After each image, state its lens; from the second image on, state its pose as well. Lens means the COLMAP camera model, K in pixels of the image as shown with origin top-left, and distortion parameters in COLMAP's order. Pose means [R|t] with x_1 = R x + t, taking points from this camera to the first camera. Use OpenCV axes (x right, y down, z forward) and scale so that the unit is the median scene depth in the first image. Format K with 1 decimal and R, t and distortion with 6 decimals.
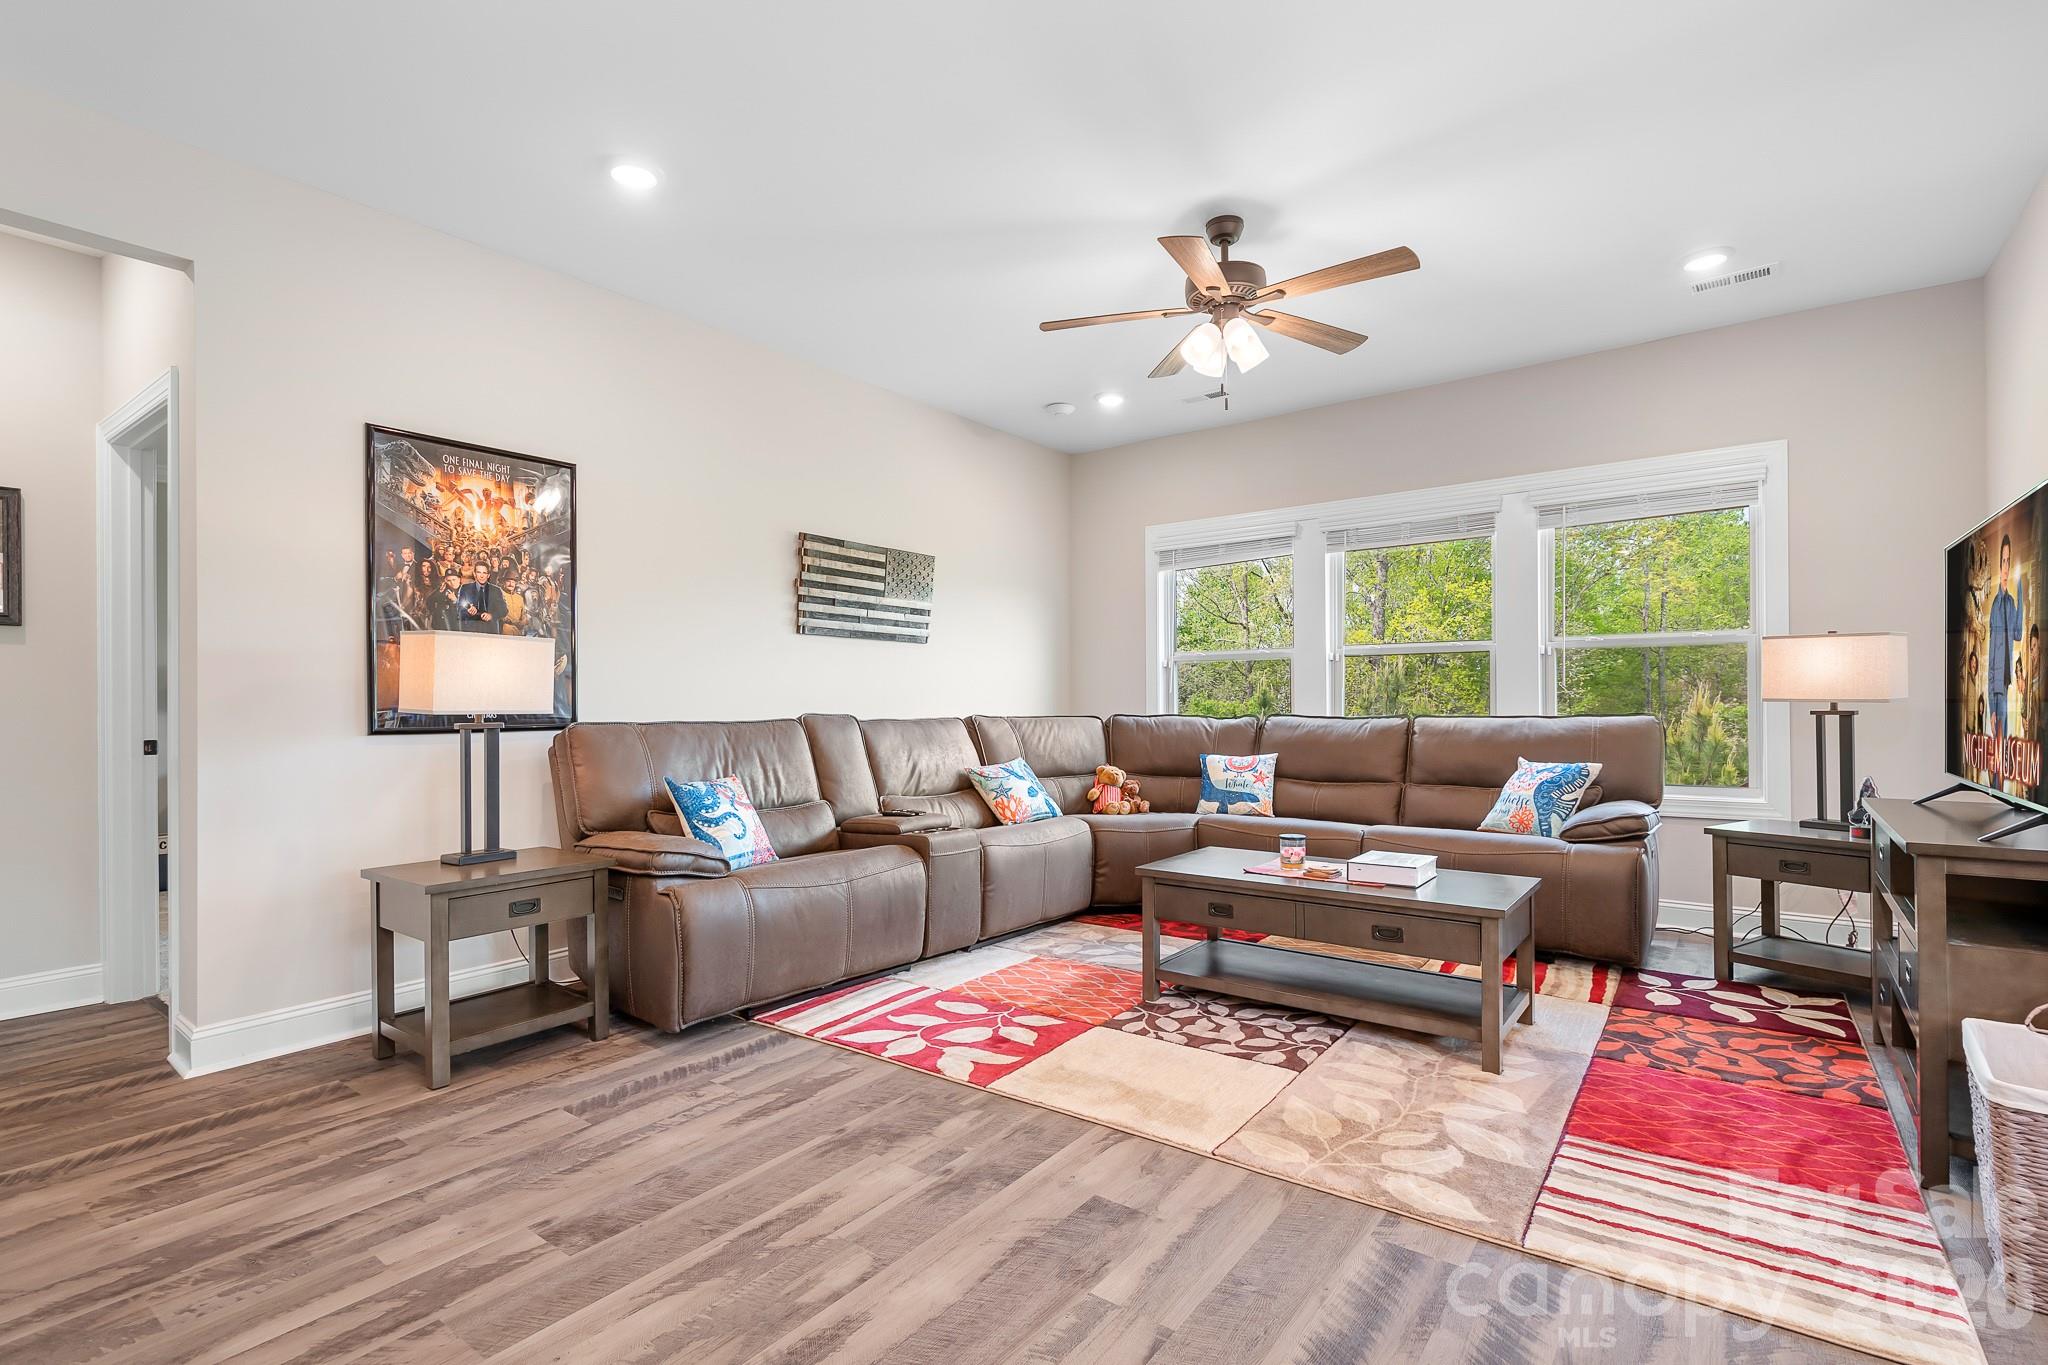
lens RADIAL K [[965.8, 0, 1014.2], [0, 965.8, 698.2], [0, 0, 1]] dist [0.011919, -0.004449]
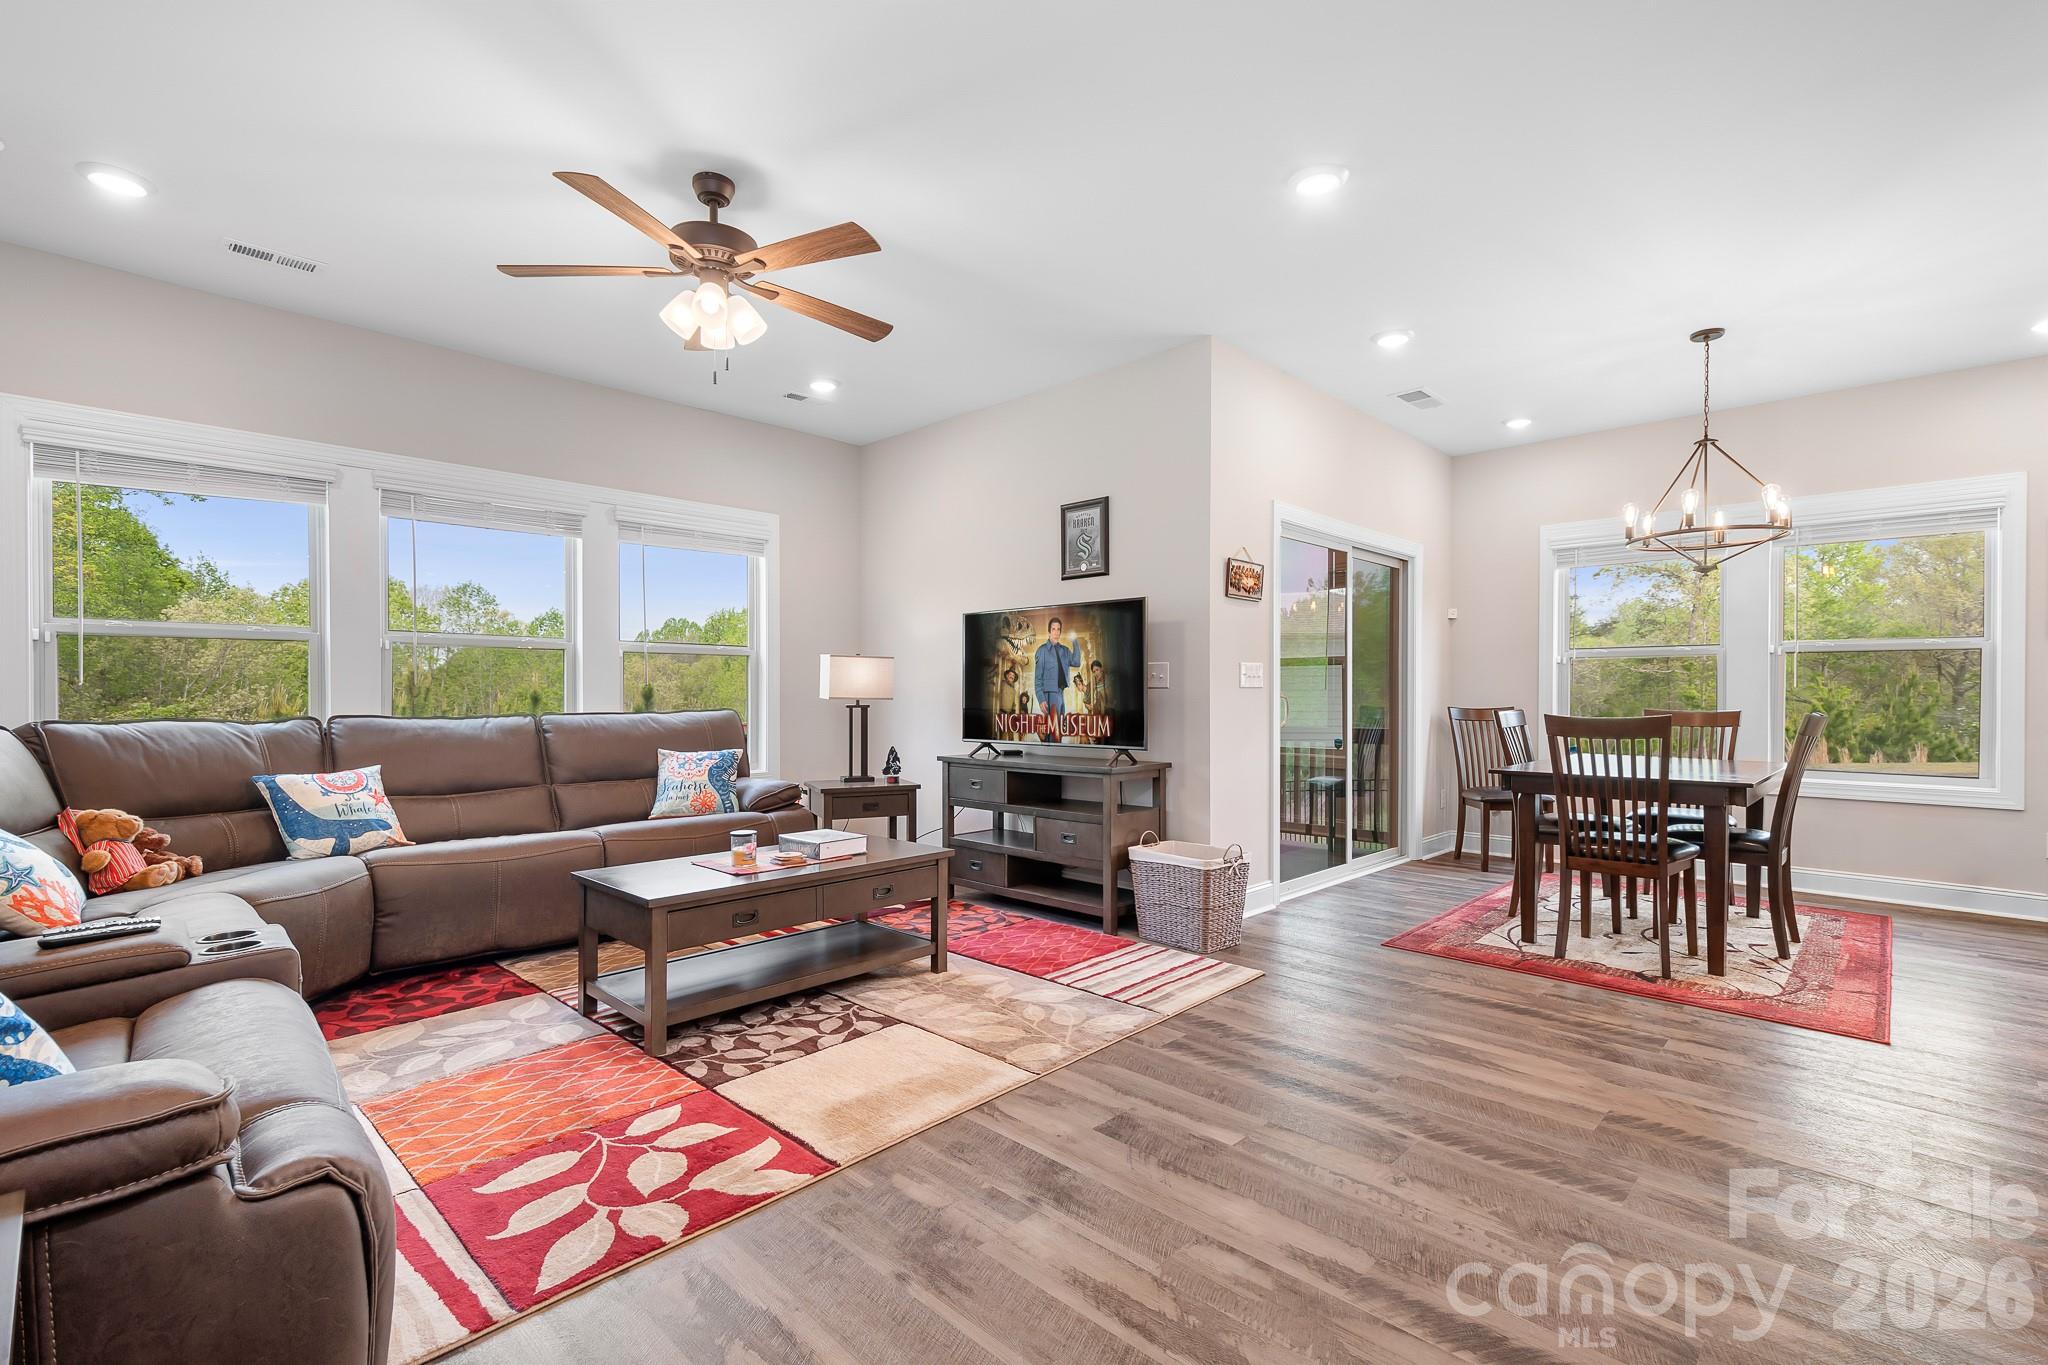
lens RADIAL K [[921.9, 0, 1044.3], [0, 921.9, 696.2], [0, 0, 1]] dist [0.018733, -0.003745]
pose [[0.102985, 0.004162, 0.994674, -0.601748], [-0.002449, 0.999989, -0.003931, 0.004393], [-0.994680, -0.002031, 0.102994, 0.563566]]
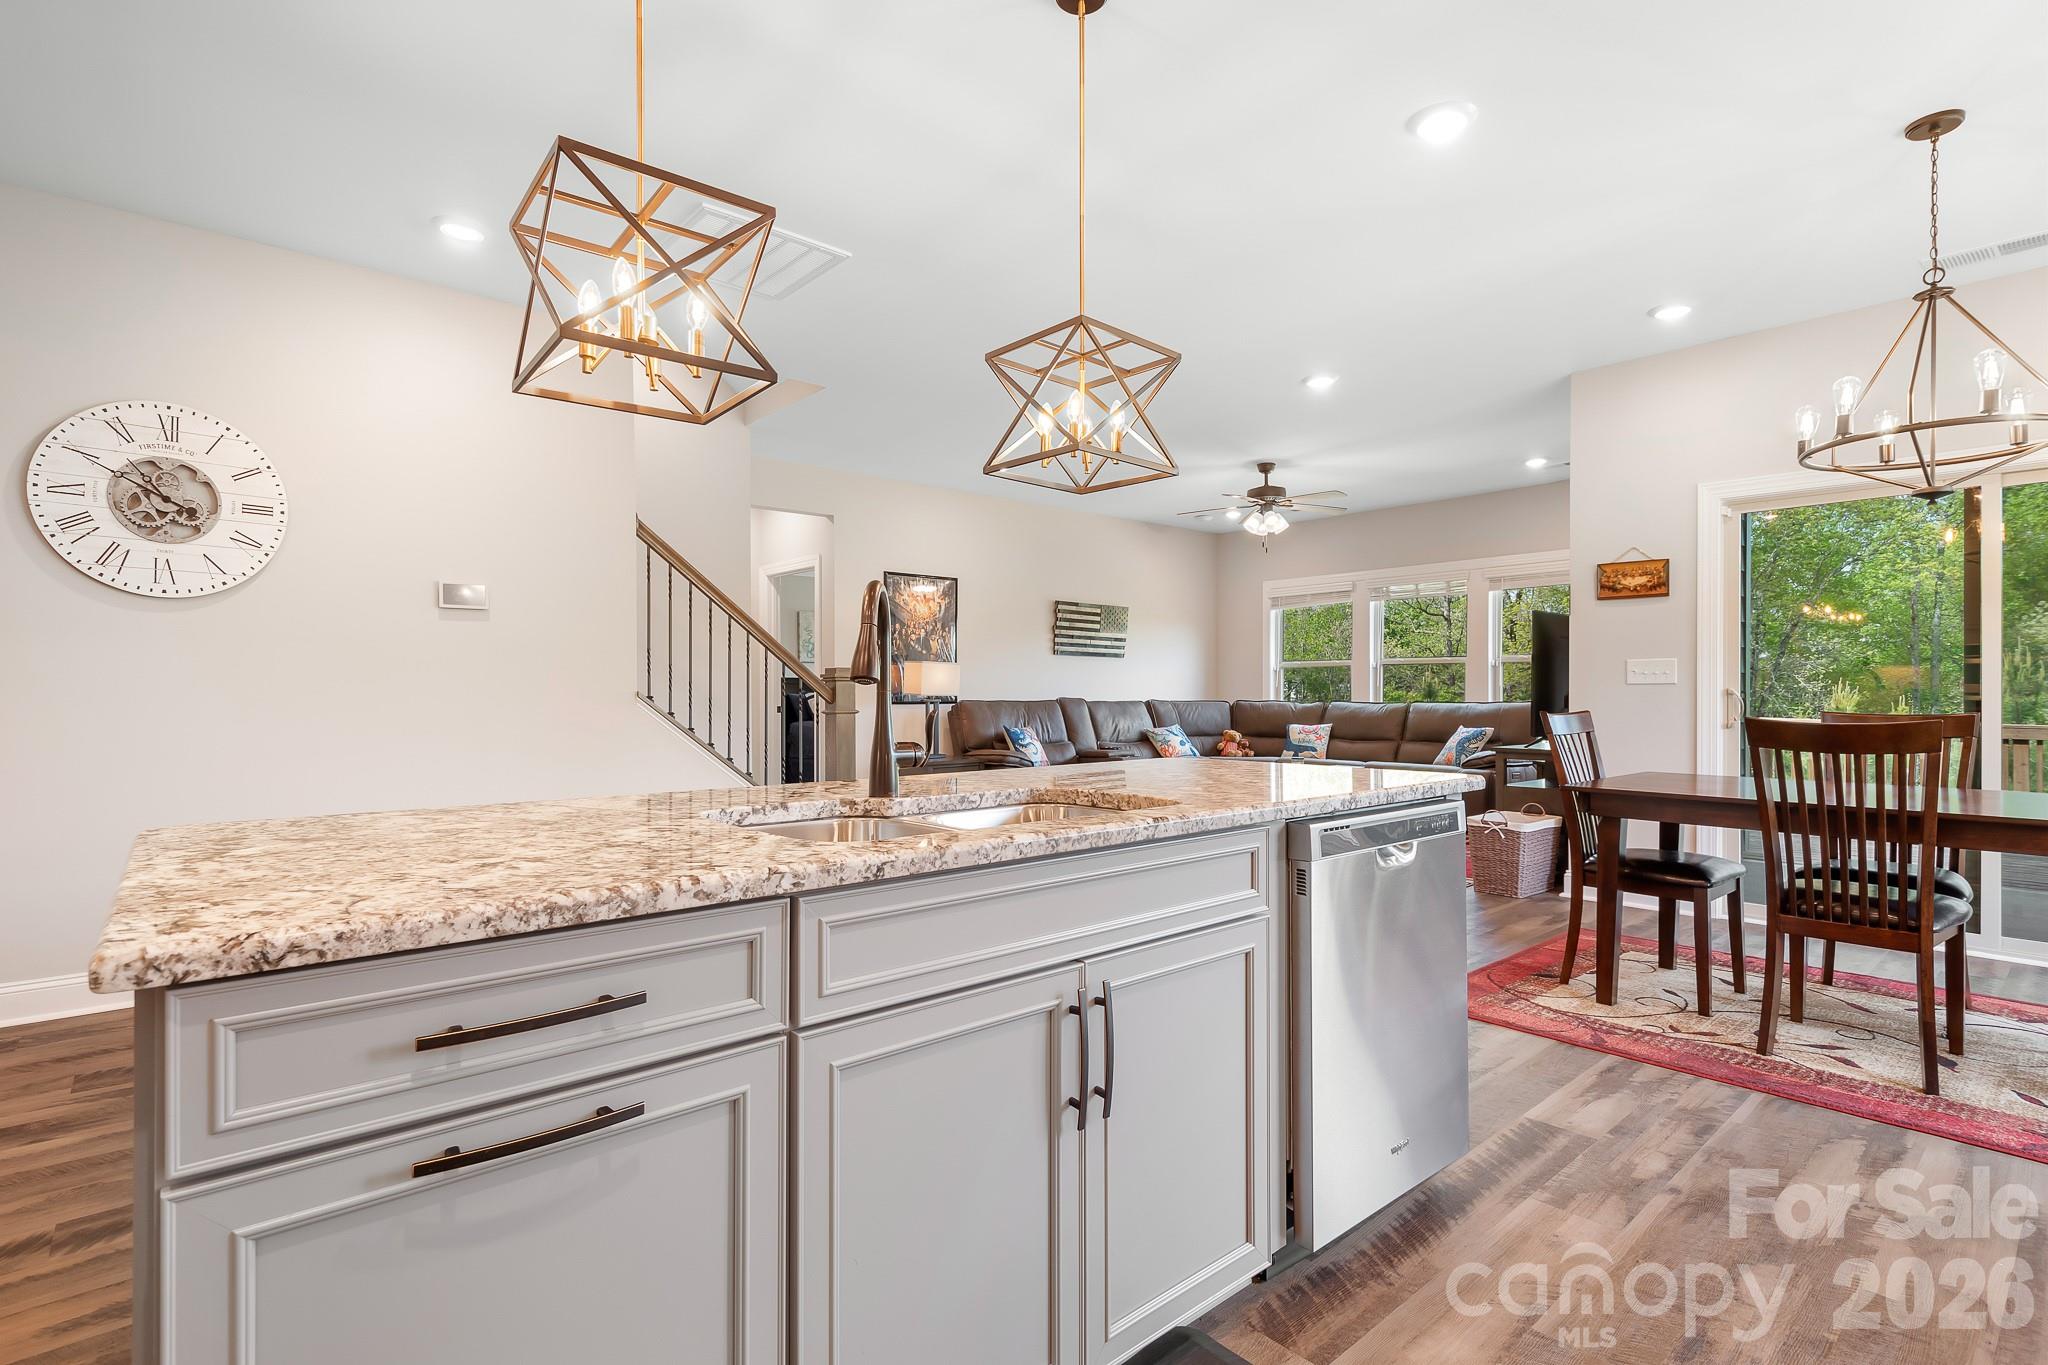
lens RADIAL K [[965.8, 0, 1012.6], [0, 965.8, 688.1], [0, 0, 1]] dist [0.011919, -0.004449]
pose [[0.977954, 0.005478, -0.208749, 0.114359], [-0.005708, 0.999984, -0.000497, -0.001724], [0.208743, 0.001678, 0.977969, -1.106638]]
